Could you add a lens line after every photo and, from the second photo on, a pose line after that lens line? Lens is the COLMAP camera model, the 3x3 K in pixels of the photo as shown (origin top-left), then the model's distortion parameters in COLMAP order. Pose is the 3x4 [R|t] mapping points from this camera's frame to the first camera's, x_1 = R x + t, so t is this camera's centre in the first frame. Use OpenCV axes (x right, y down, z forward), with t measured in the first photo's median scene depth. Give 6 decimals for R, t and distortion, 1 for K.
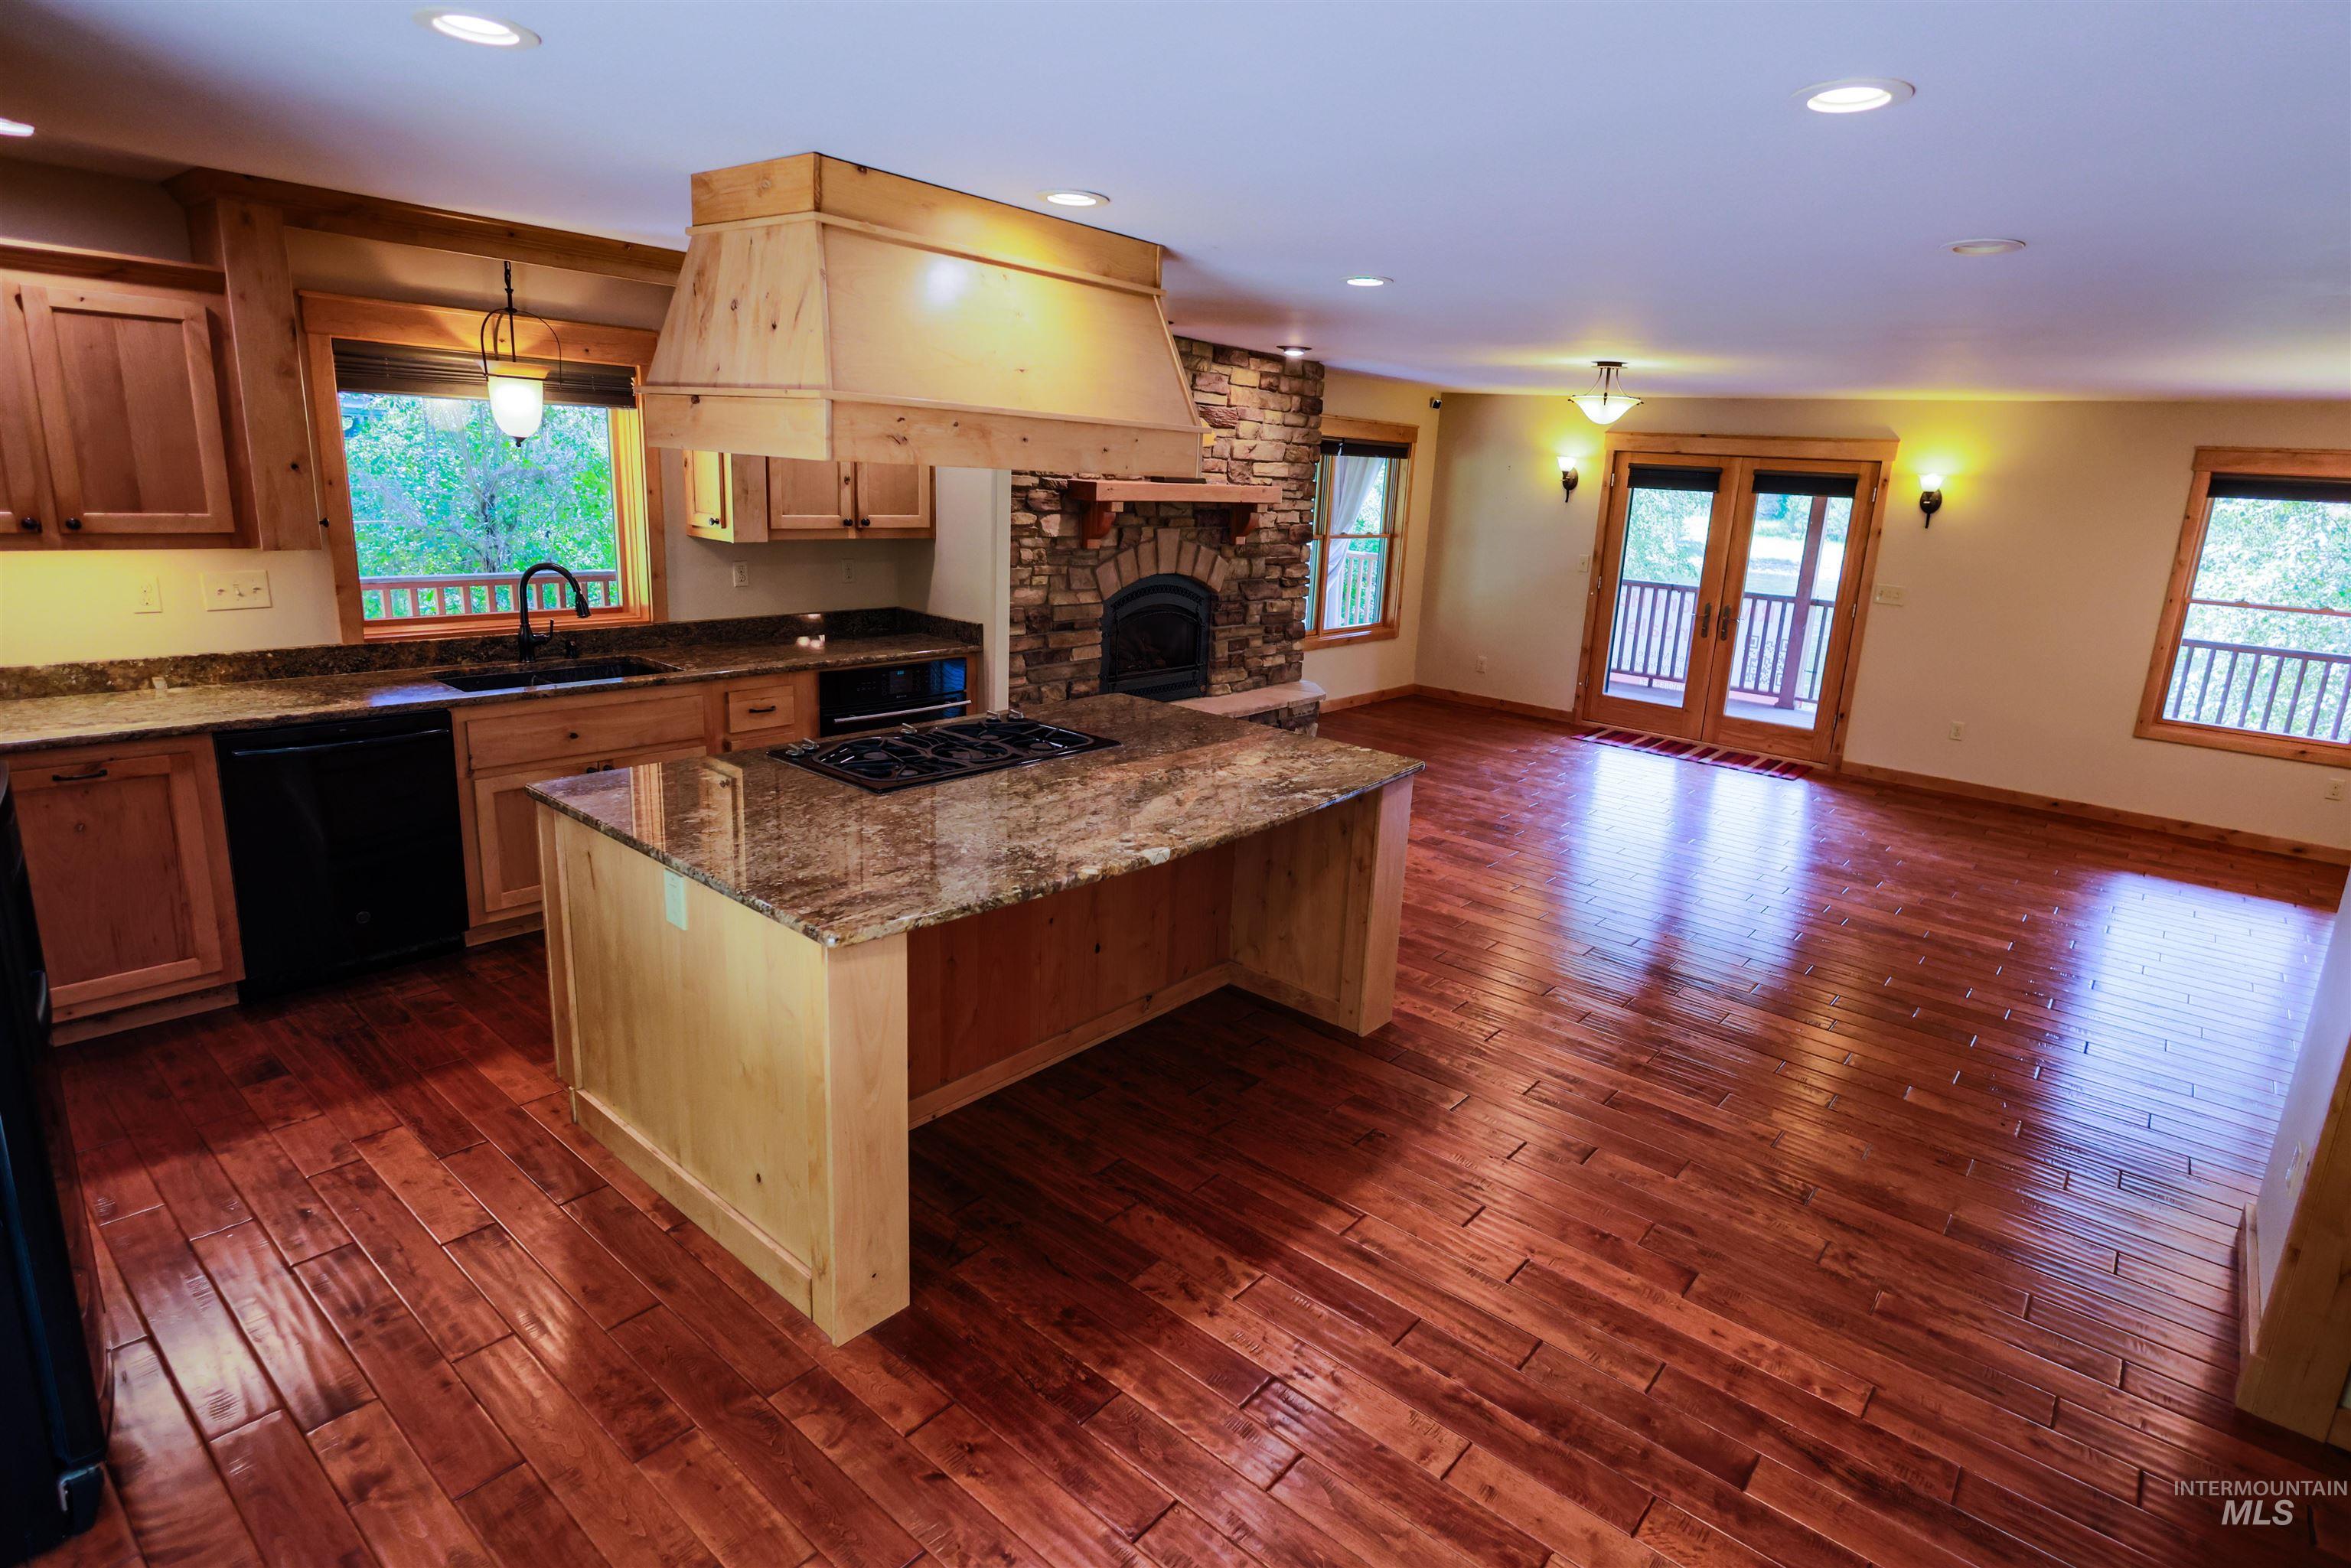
lens RADIAL K [[1202.4, 0, 1228.5], [0, 1202.4, 750.7], [0, 0, 1]] dist [0.001563, 0.000319]
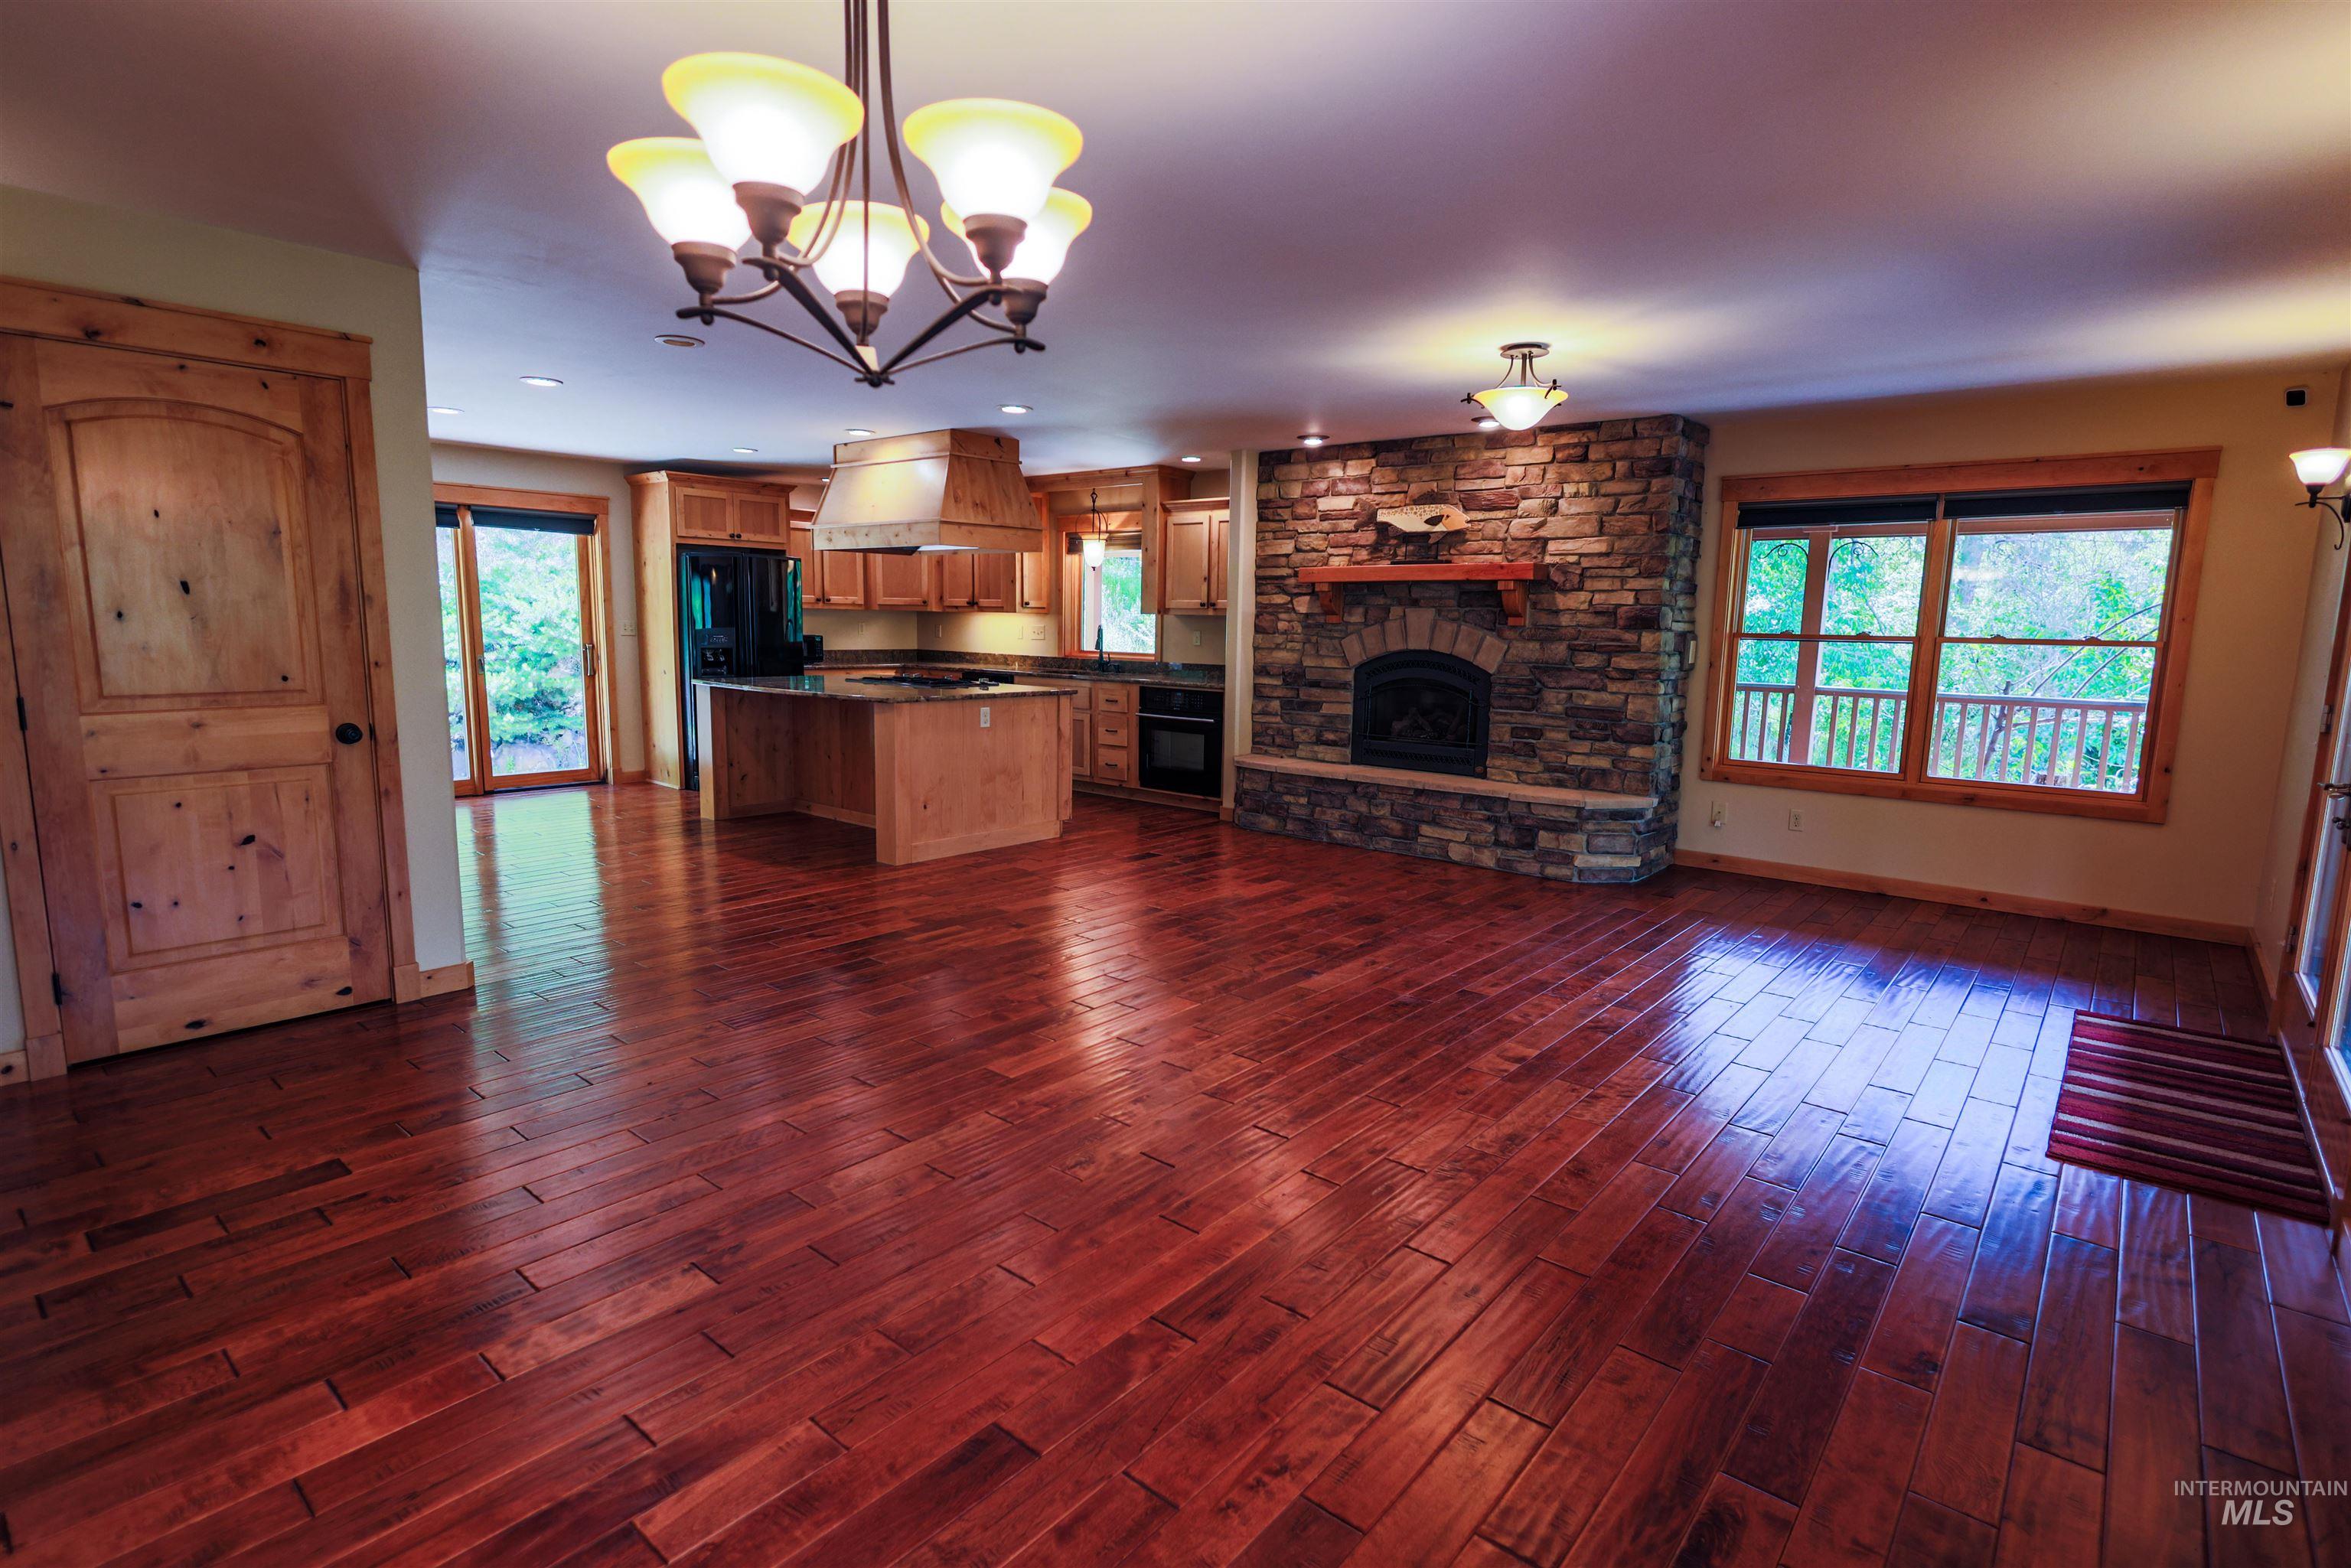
lens RADIAL K [[1148.2, 0, 1181.4], [0, 1148.2, 783.0], [0, 0, 1]] dist [-0.004663, 0.003454]
pose [[-0.018745, 0.085324, -0.996177, 0.935072], [-0.249588, 0.964409, 0.087300, -0.062472], [0.968171, 0.250270, 0.003218, 0.761902]]
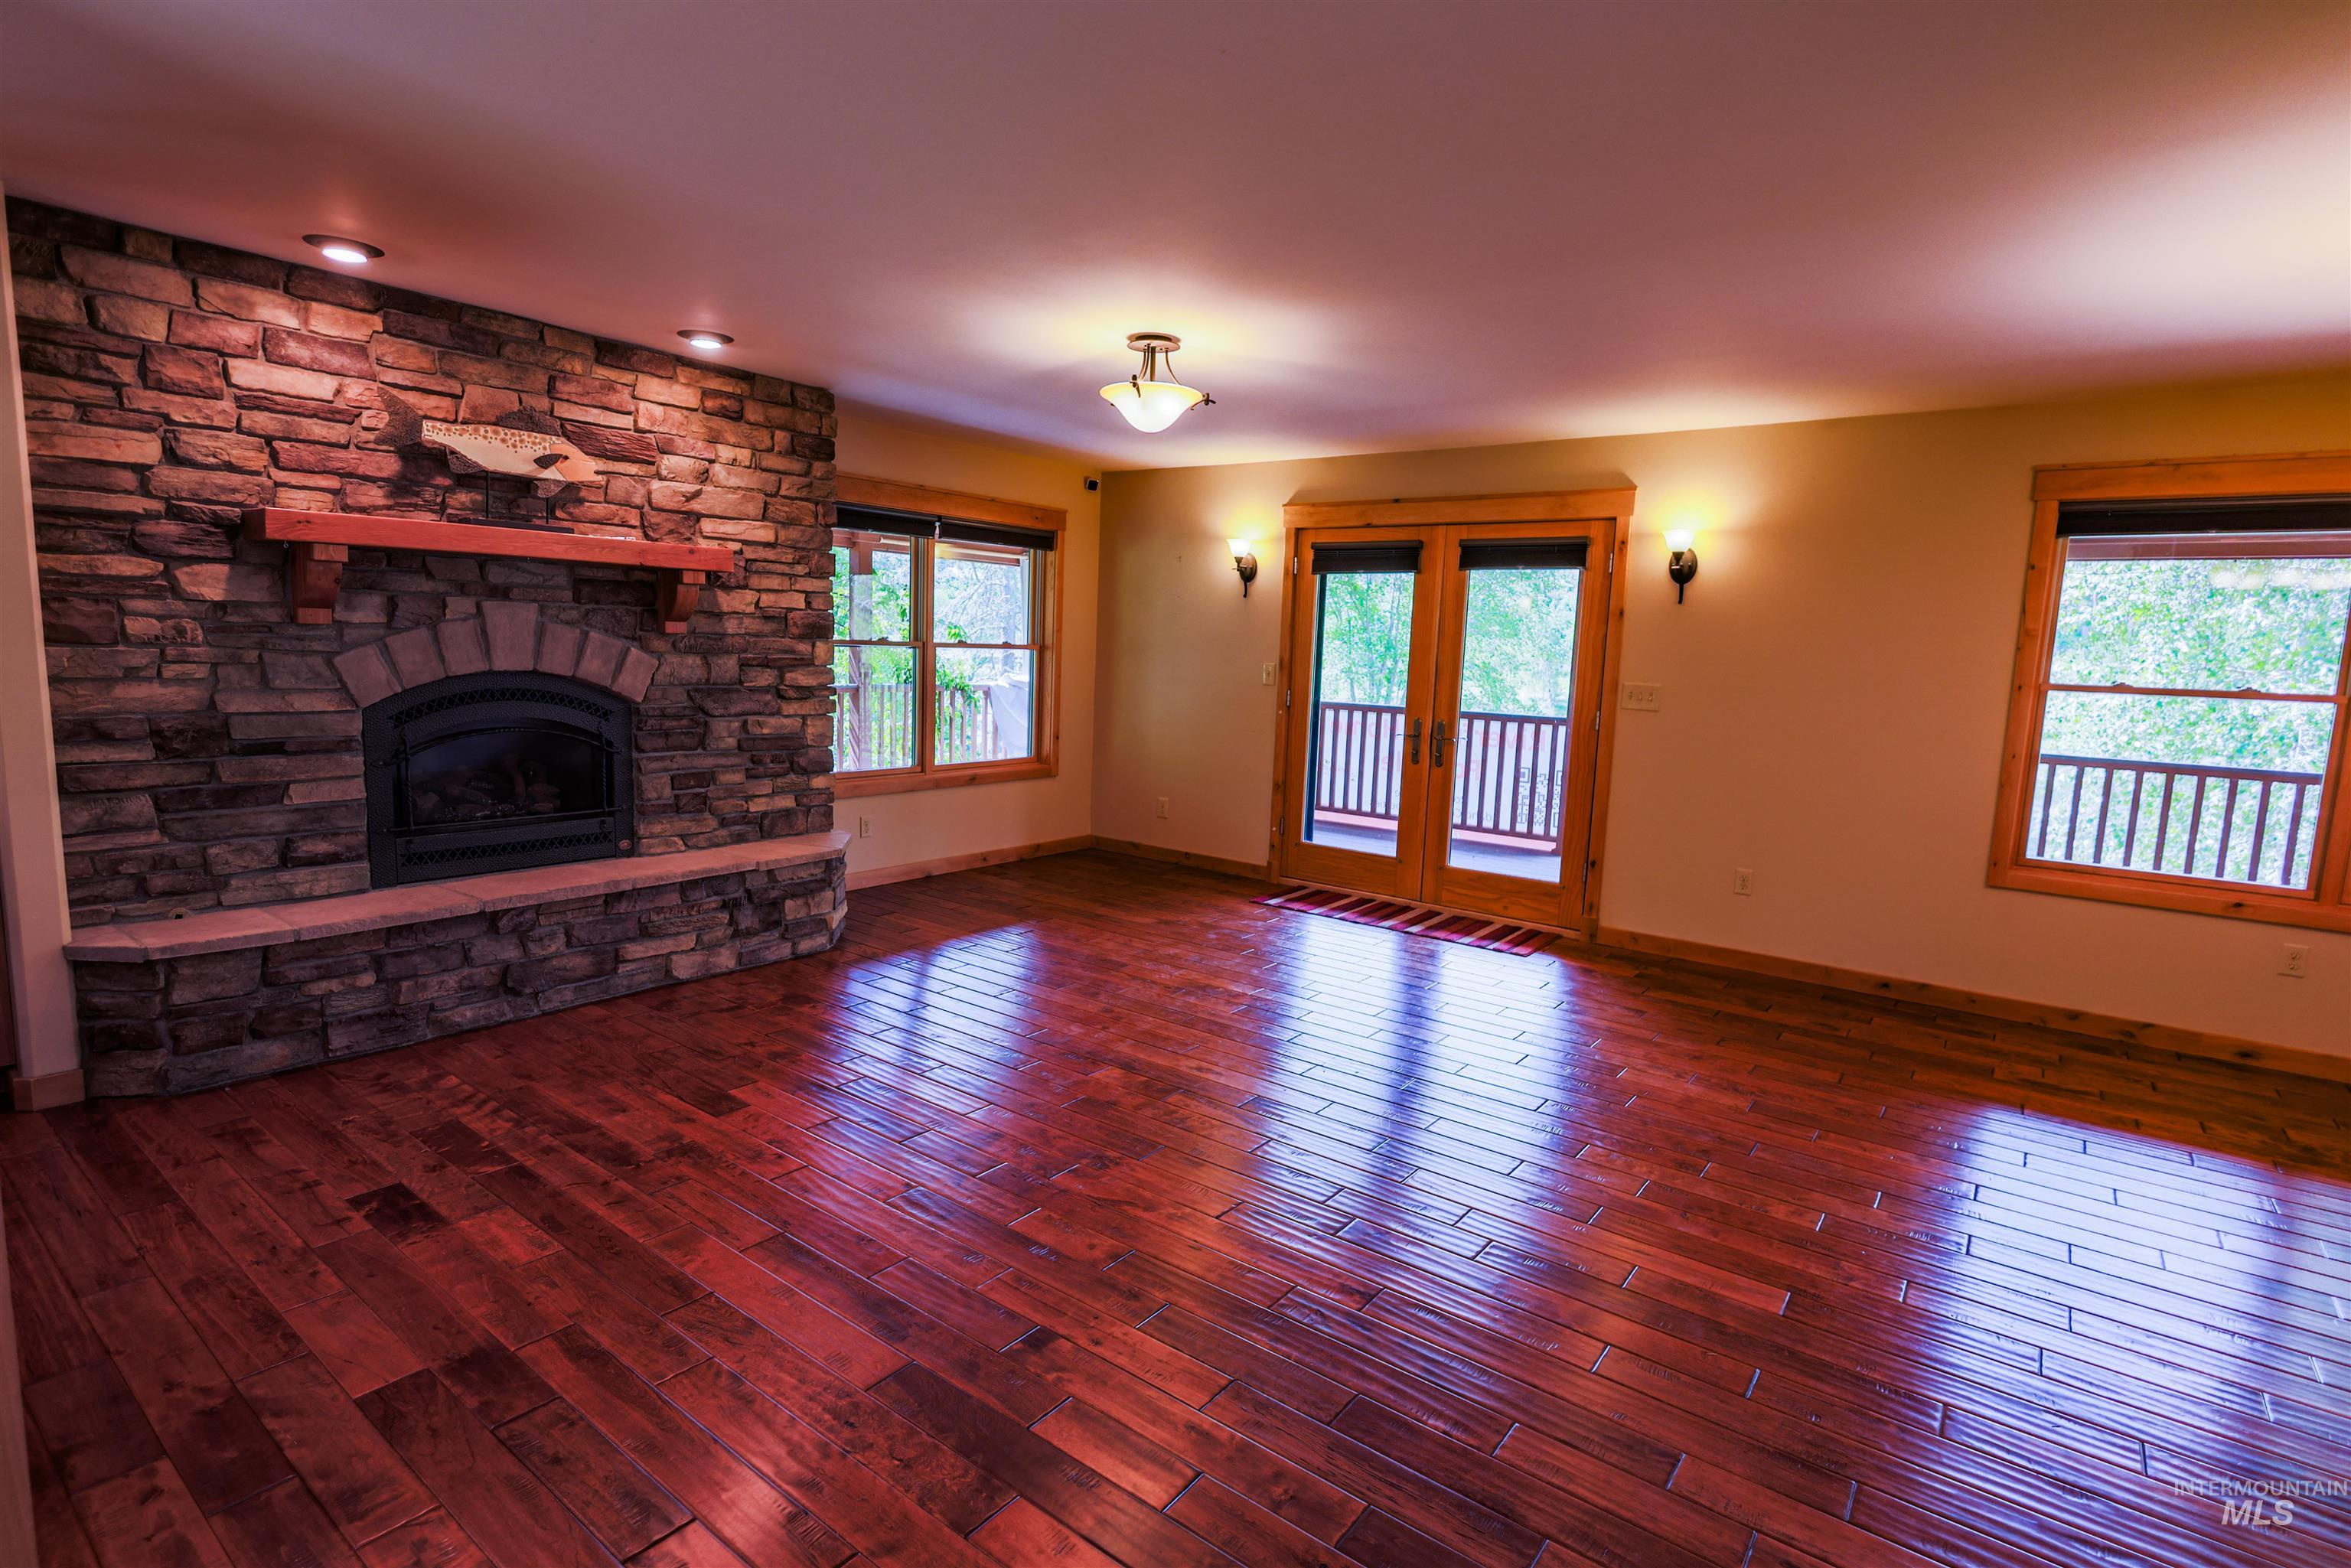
lens RADIAL K [[1148.2, 0, 1166.0], [0, 1148.2, 787.6], [0, 0, 1]] dist [-0.004663, 0.003454]
pose [[0.999581, -0.020129, 0.020803, 0.270797], [0.022183, 0.994355, -0.103760, -0.009914], [-0.018597, 0.104178, 0.994385, 0.351289]]
